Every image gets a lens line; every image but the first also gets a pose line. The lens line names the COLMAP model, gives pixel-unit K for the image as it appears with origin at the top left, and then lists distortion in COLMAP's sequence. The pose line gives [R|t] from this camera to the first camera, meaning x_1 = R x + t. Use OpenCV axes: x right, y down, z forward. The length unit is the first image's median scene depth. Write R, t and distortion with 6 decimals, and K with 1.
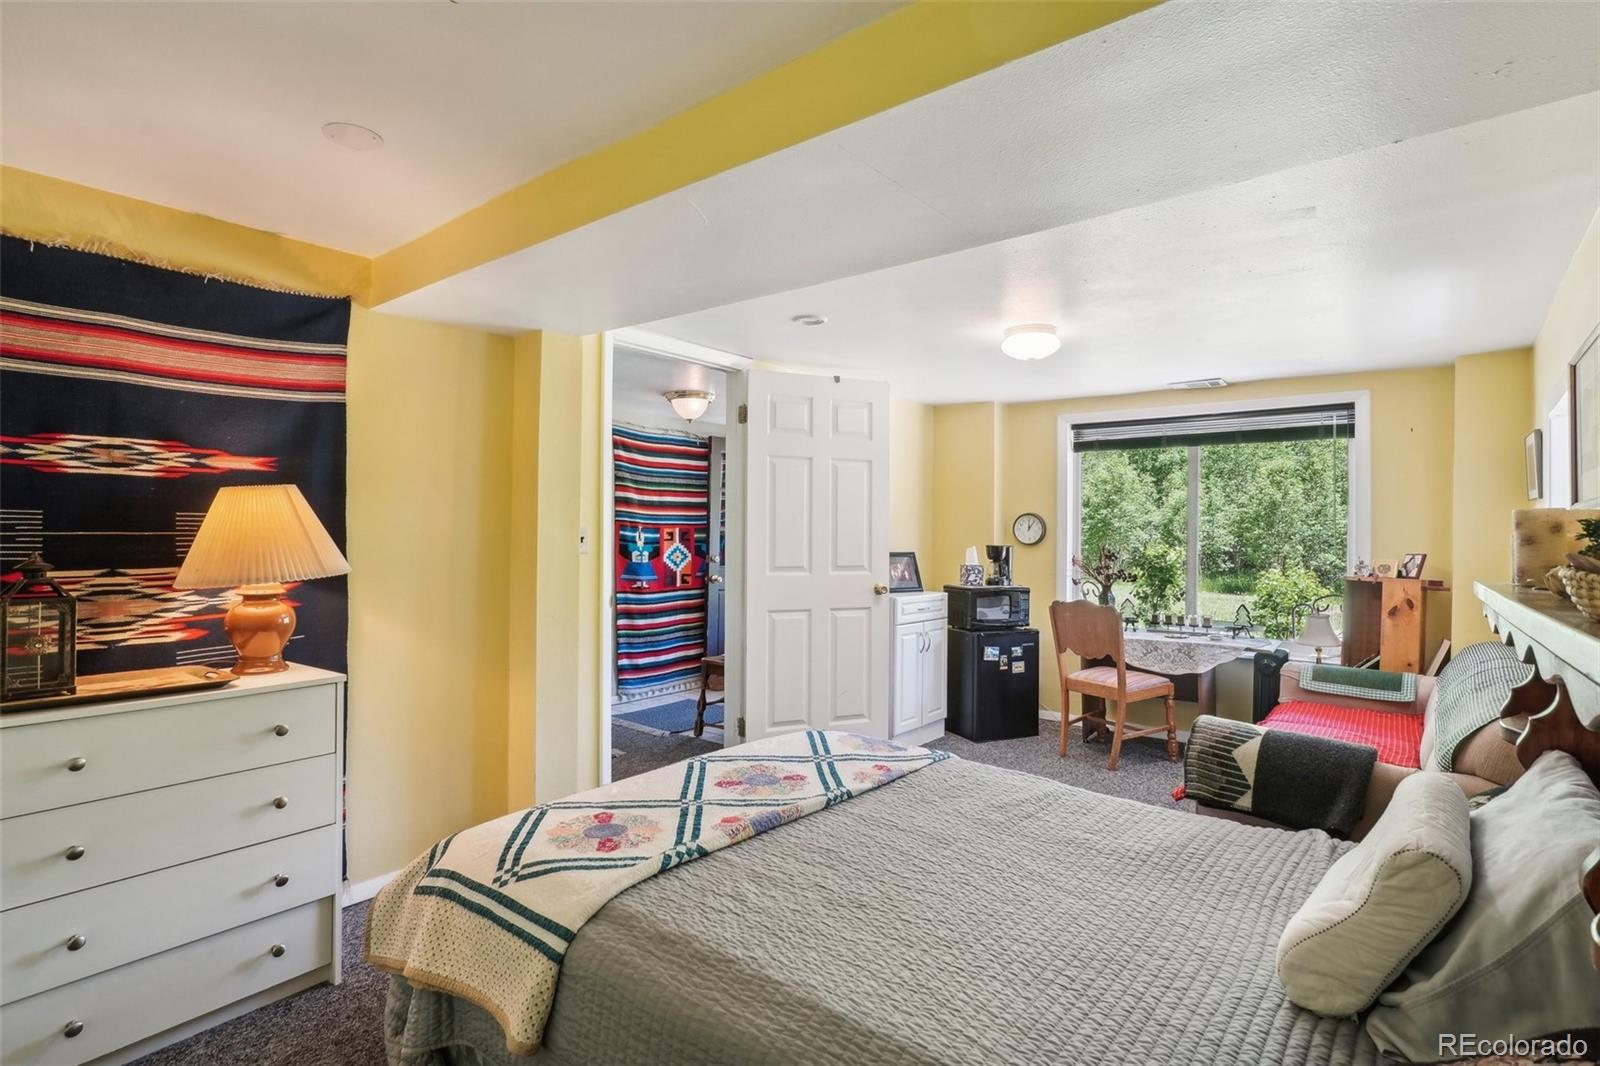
lens RADIAL K [[787.4, 0, 794.4], [0, 787.4, 535.1], [0, 0, 1]] dist [0.001338, -0.000188]
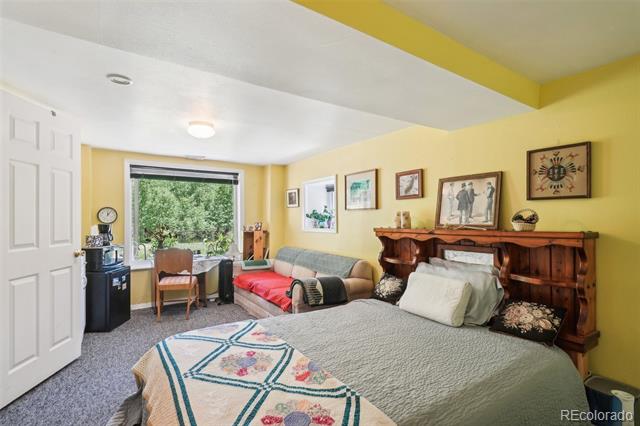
lens RADIAL K [[315.0, 0, 317.7], [0, 315.0, 213.8], [0, 0, 1]] dist [0.001338, -0.000188]
pose [[0.308441, 0.001410, 0.951243, -0.377220], [0.008588, 0.999954, -0.004267, -0.004921], [-0.951205, 0.009485, 0.308414, 0.369788]]
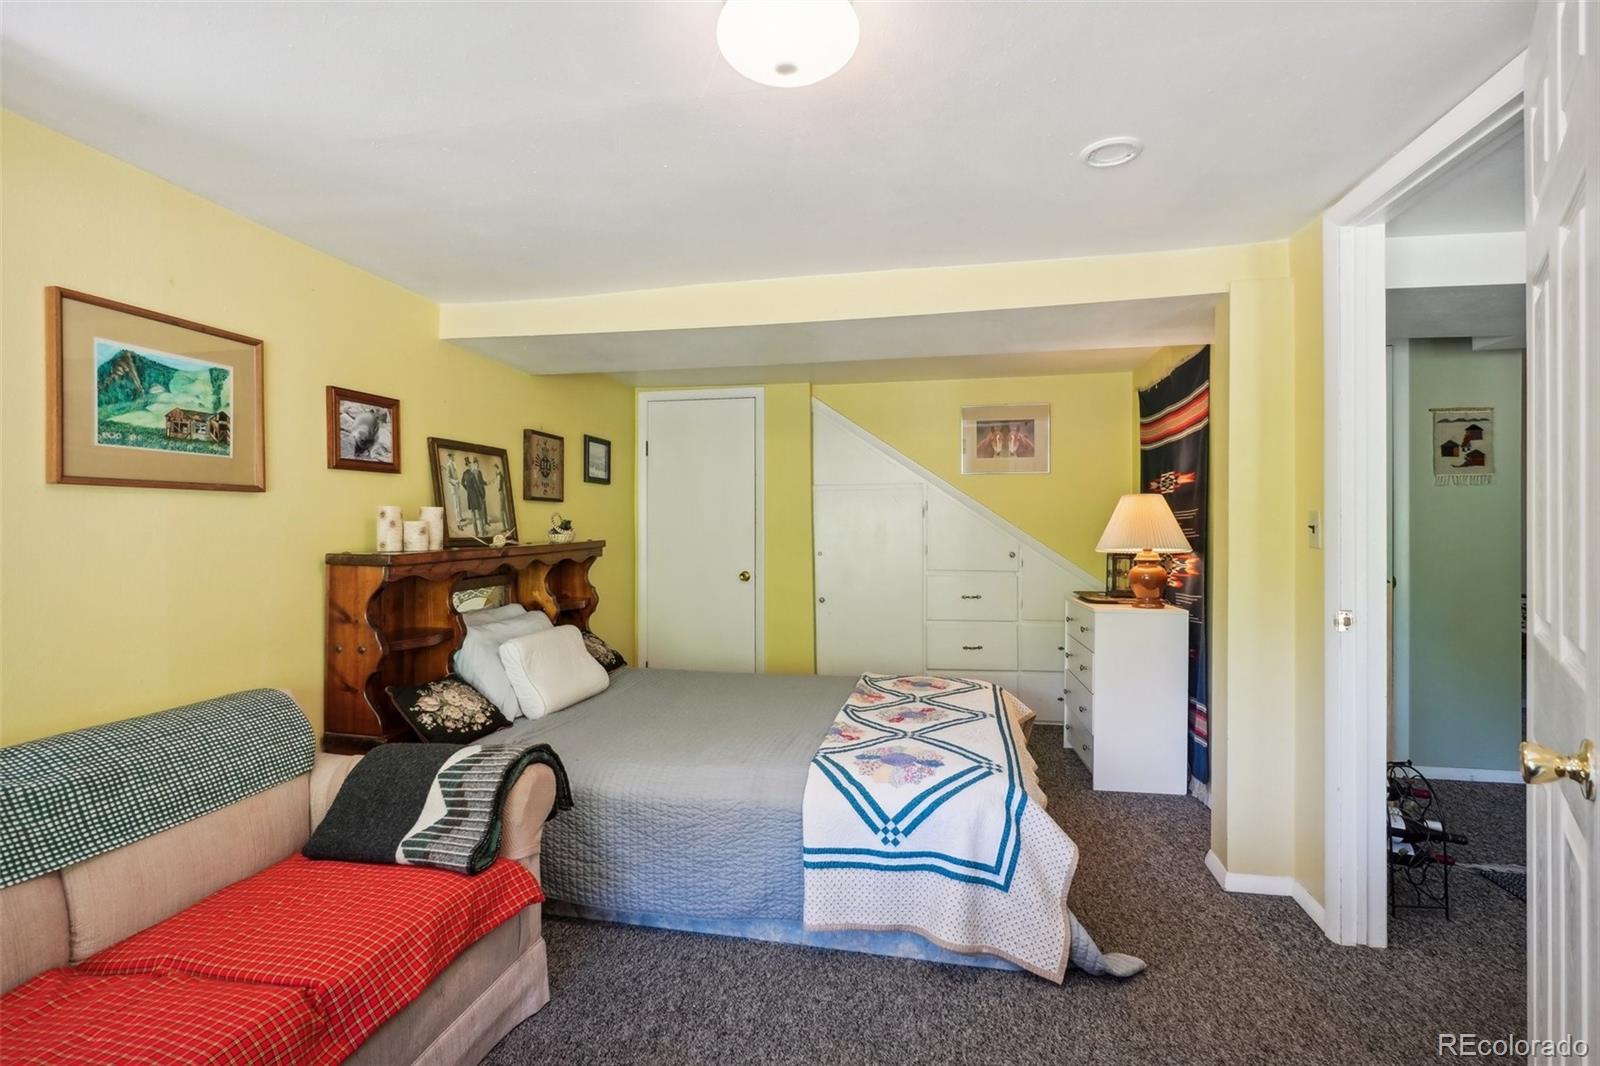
lens RADIAL K [[787.4, 0, 794.4], [0, 787.4, 535.1], [0, 0, 1]] dist [0.001338, -0.000188]
pose [[-0.887578, 0.002088, -0.460652, 0.415797], [-0.000973, 0.999979, 0.006409, 0.008243], [0.460656, 0.006137, -0.887558, 1.184336]]
